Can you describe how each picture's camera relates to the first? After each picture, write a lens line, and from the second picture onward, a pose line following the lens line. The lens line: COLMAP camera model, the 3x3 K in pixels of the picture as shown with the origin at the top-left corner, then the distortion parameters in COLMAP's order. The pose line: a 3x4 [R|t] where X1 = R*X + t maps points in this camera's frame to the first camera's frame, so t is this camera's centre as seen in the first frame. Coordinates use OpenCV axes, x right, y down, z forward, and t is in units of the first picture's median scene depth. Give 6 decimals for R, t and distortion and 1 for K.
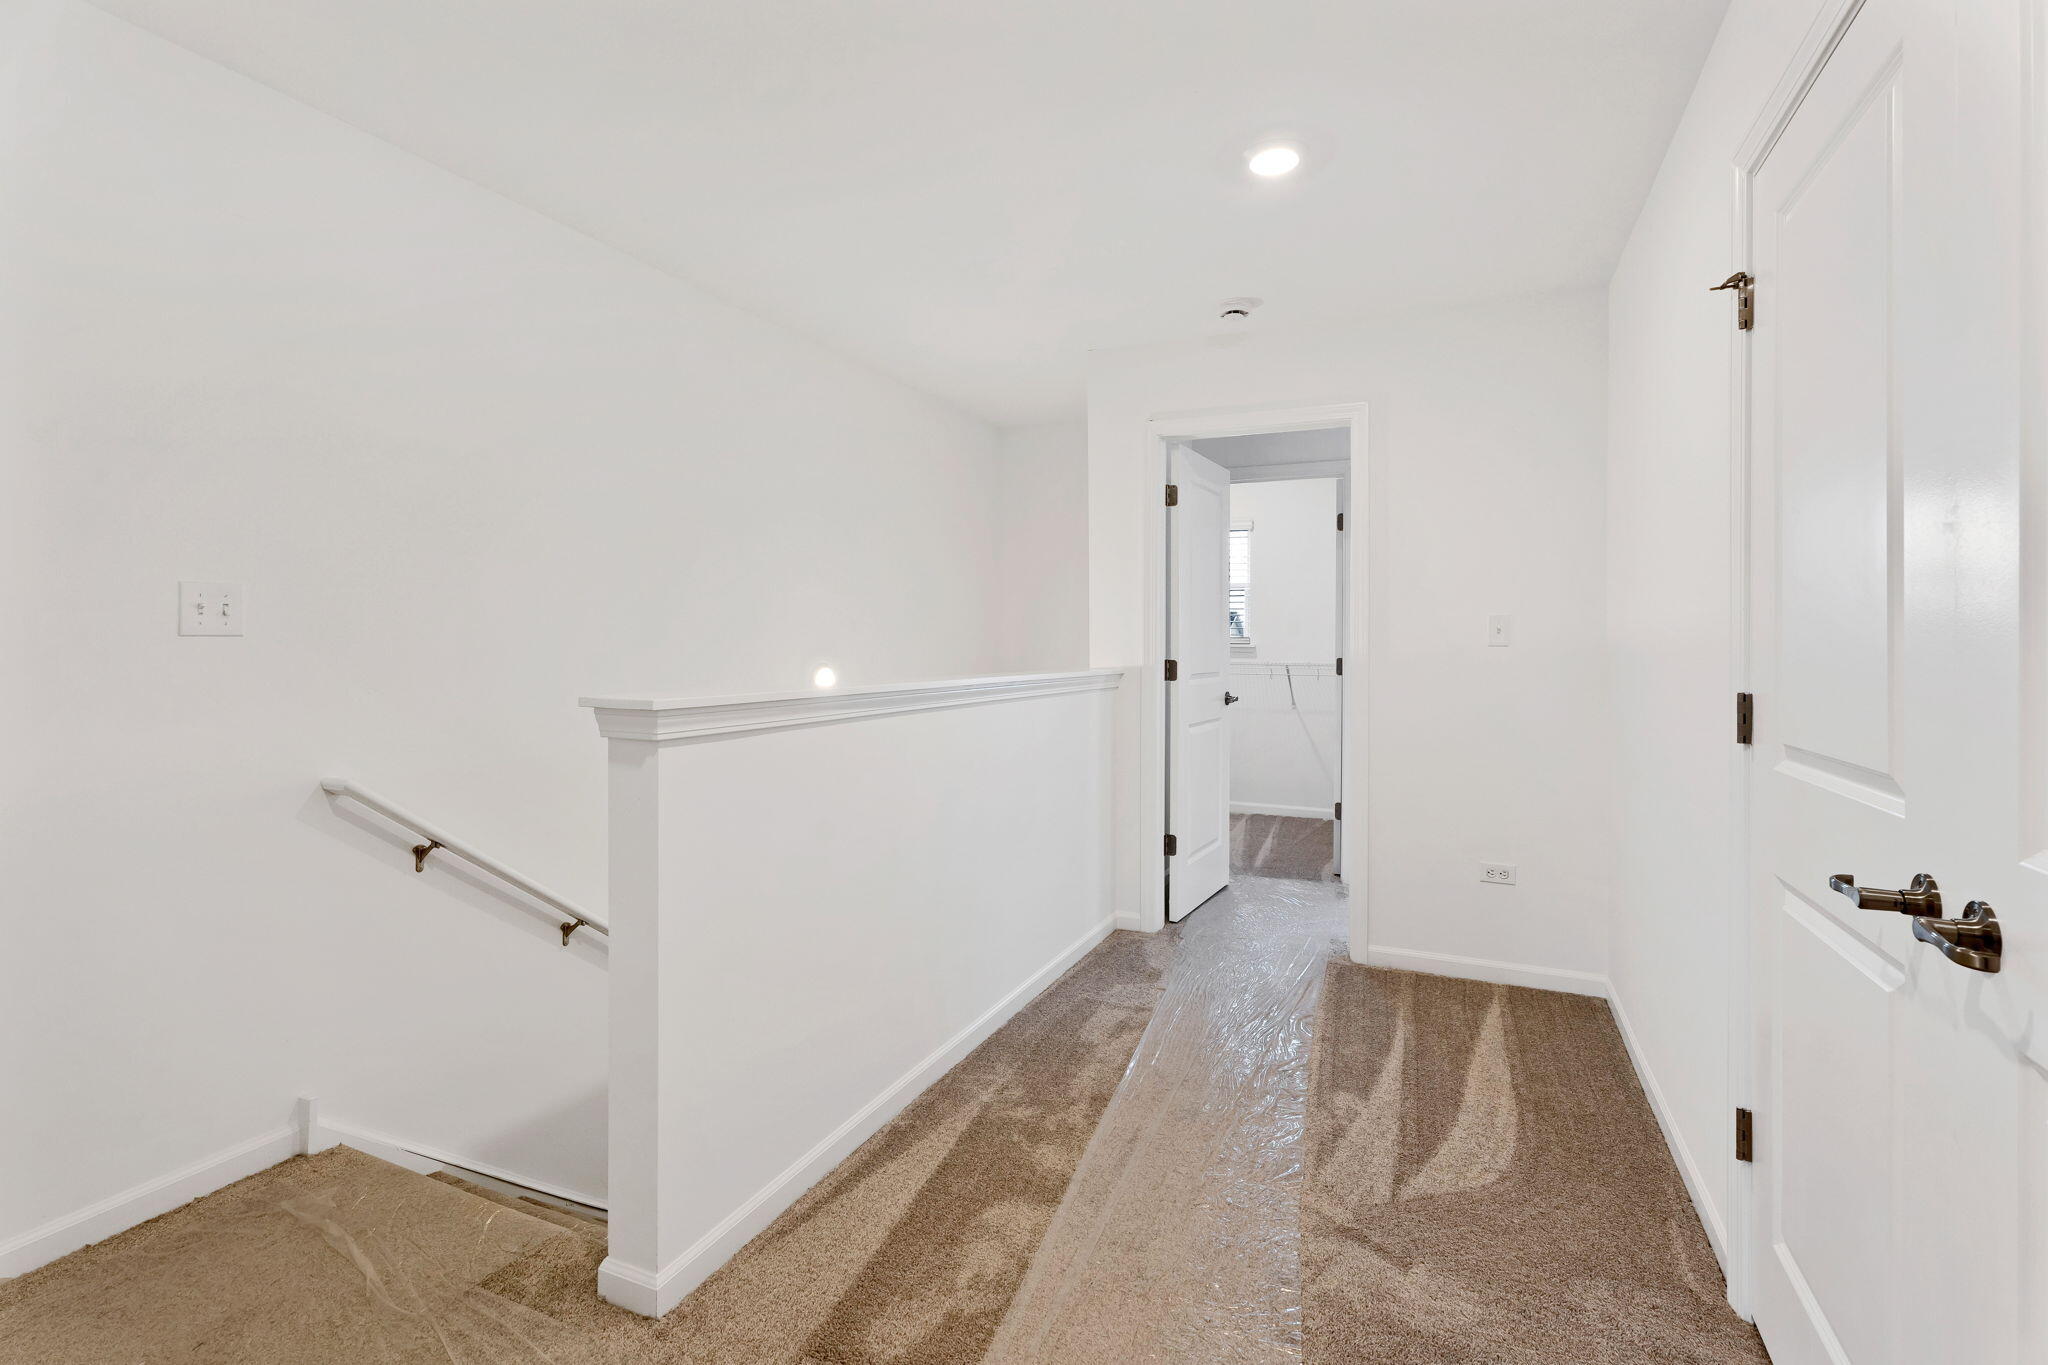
lens RADIAL K [[948.5, 0, 1036.6], [0, 948.5, 630.9], [0, 0, 1]] dist [0.000105, 0.000010]
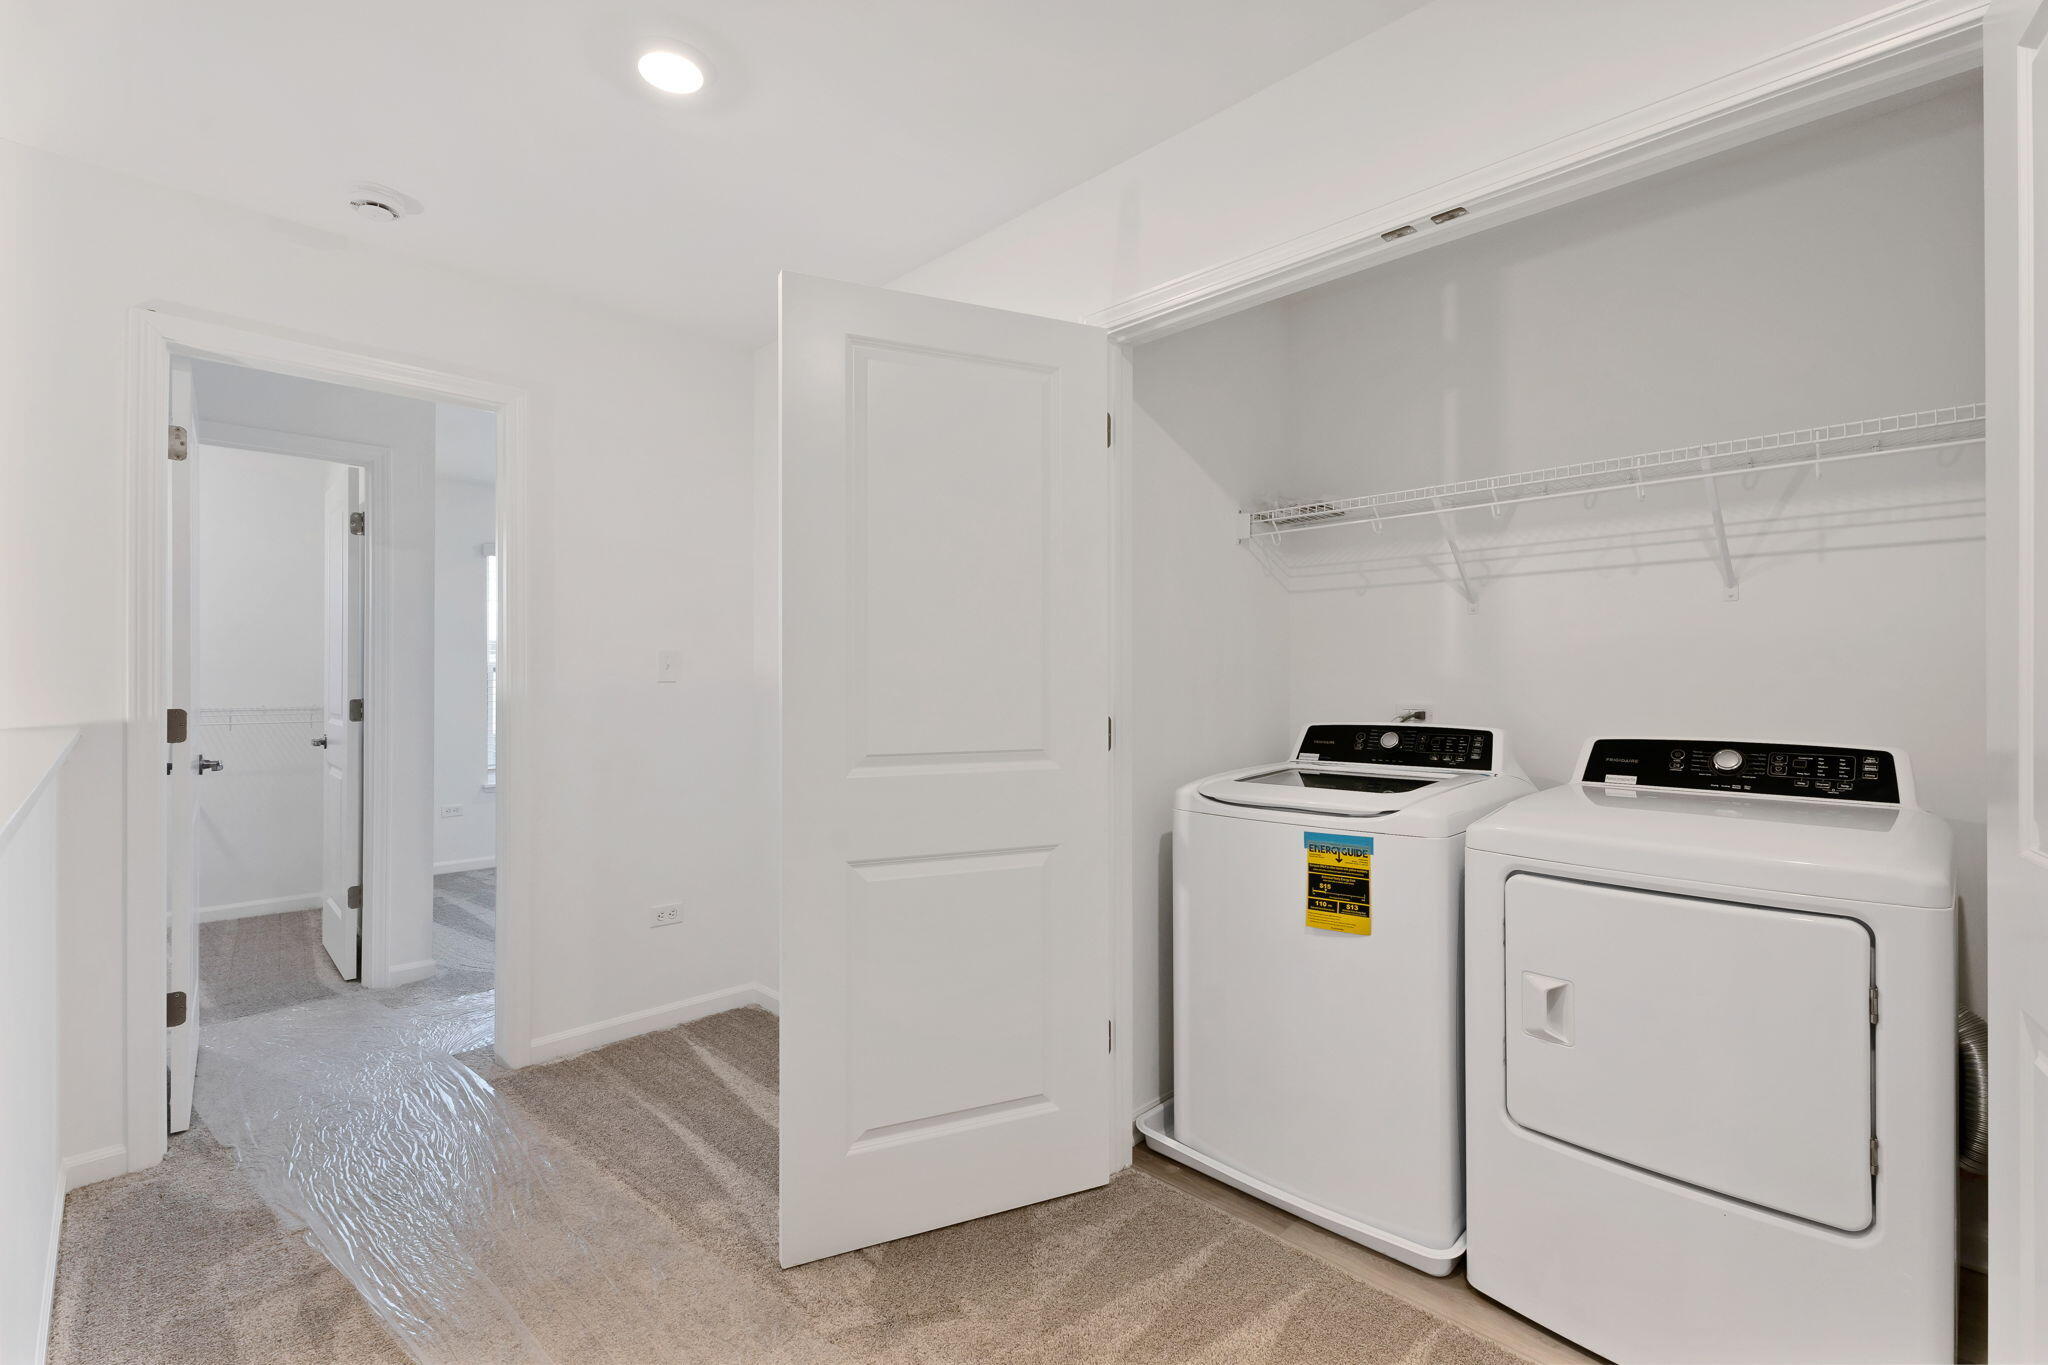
lens RADIAL K [[900.4, 0, 1031.6], [0, 900.4, 670.7], [0, 0, 1]] dist [0.001707, 0.000646]
pose [[0.353341, 0.001985, 0.935493, -0.257396], [-0.008218, 0.999966, 0.000982, 0.000840], [-0.935459, -0.008035, 0.353345, 0.335673]]
